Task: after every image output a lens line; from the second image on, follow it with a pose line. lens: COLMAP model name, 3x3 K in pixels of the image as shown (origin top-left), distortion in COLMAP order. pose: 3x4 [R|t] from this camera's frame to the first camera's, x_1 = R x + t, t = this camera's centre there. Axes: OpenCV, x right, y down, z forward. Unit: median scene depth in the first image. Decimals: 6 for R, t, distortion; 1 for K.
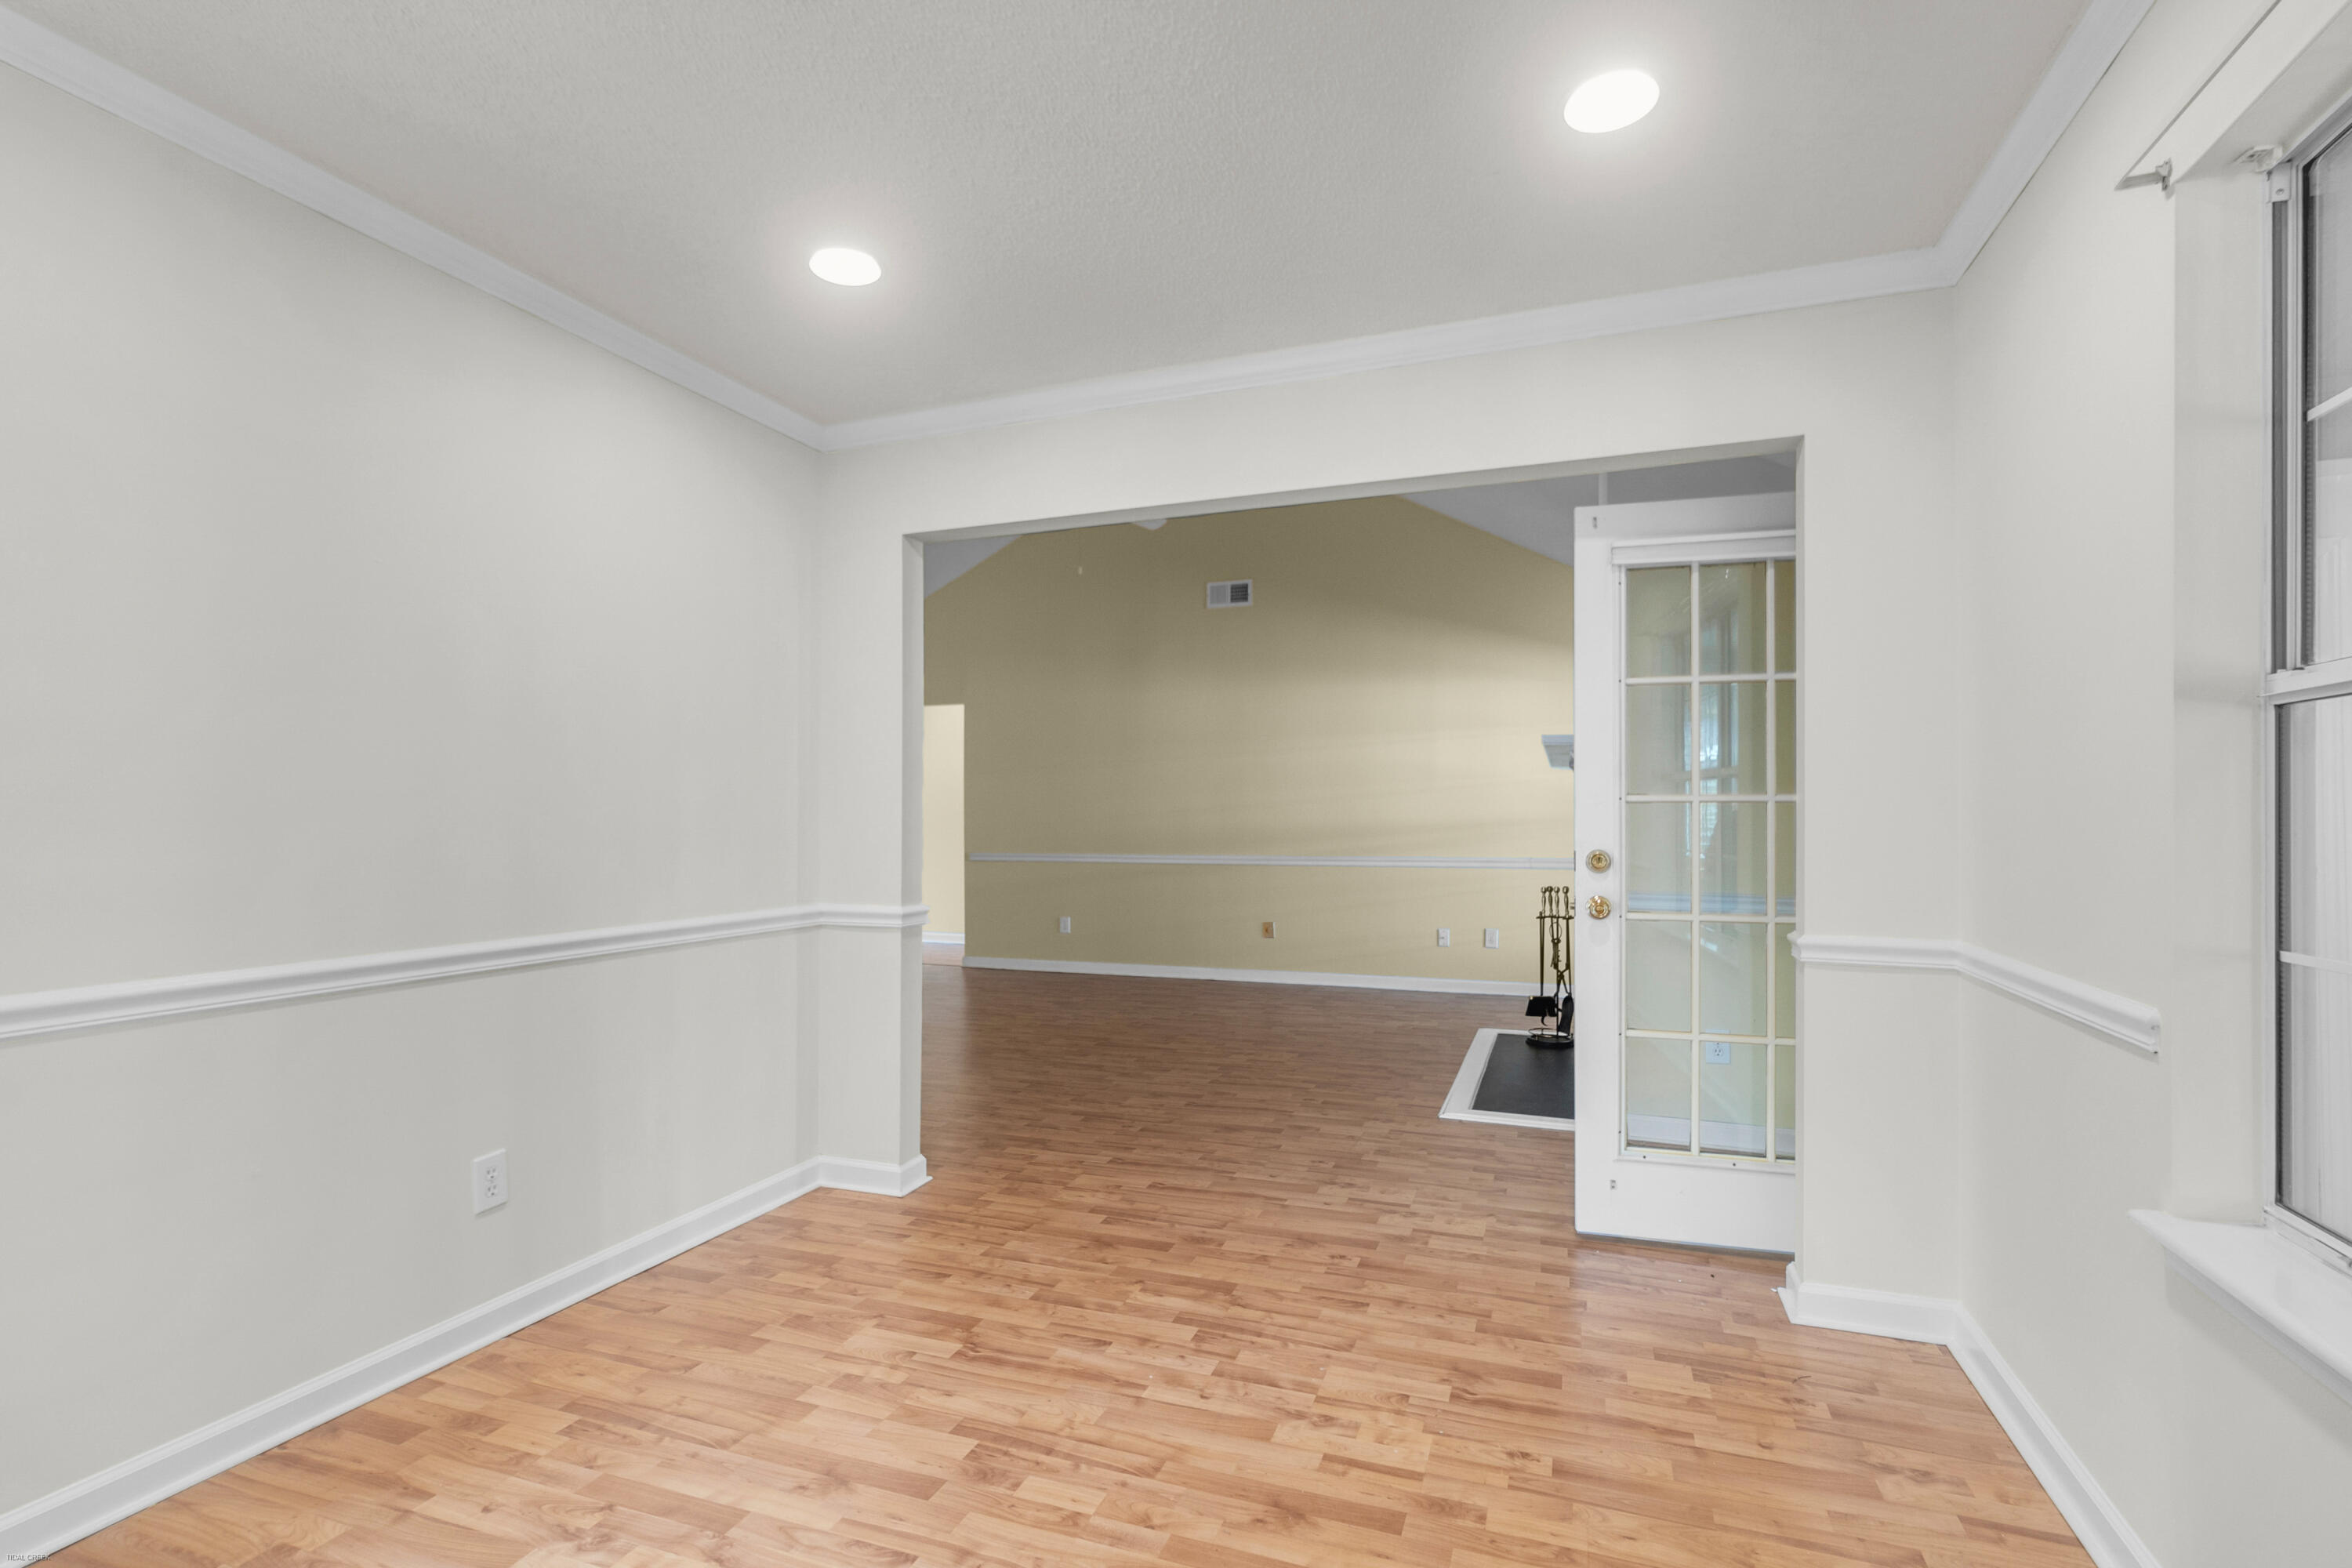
lens RADIAL K [[1137.3, 0, 1172.0], [0, 1137.3, 795.8], [0, 0, 1]] dist [0.015544, -0.000342]
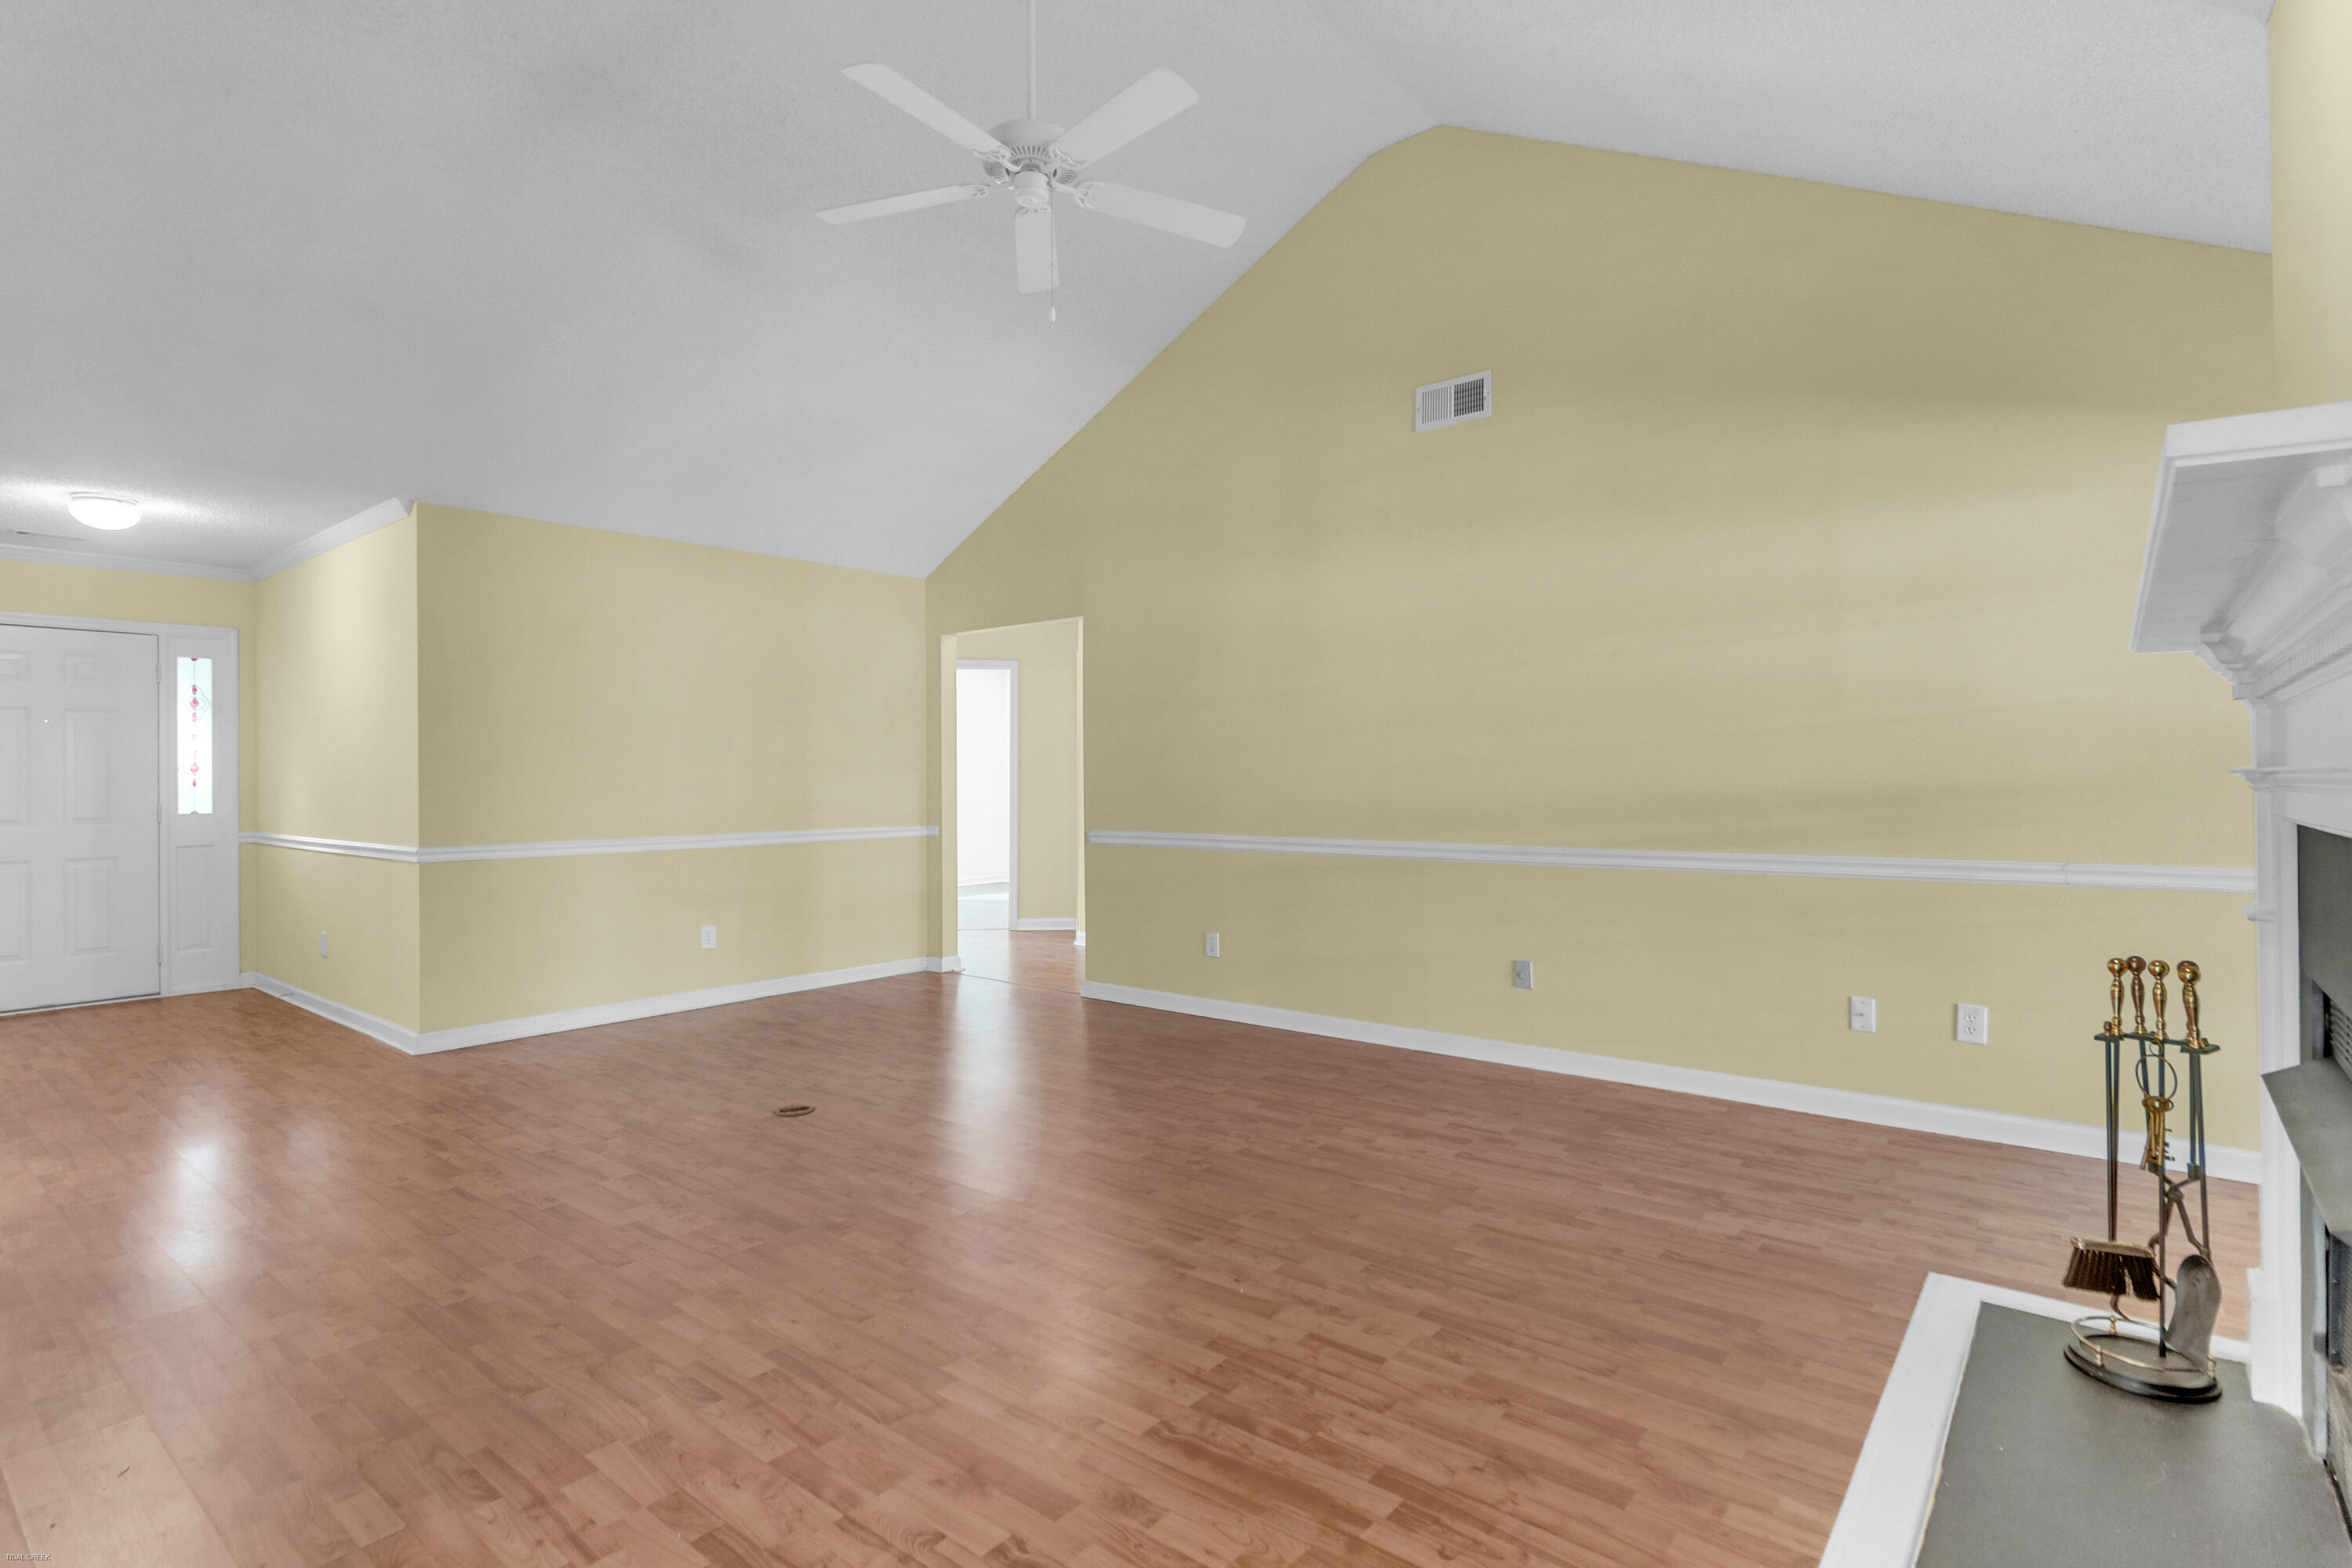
lens RADIAL K [[1137.3, 0, 1191.5], [0, 1137.3, 774.1], [0, 0, 1]] dist [0.015544, -0.000342]
pose [[0.944526, 0.000045, -0.328437, 0.153609], [0.005698, 0.999847, 0.016524, 0.006486], [0.328388, -0.017479, 0.944381, 0.519159]]
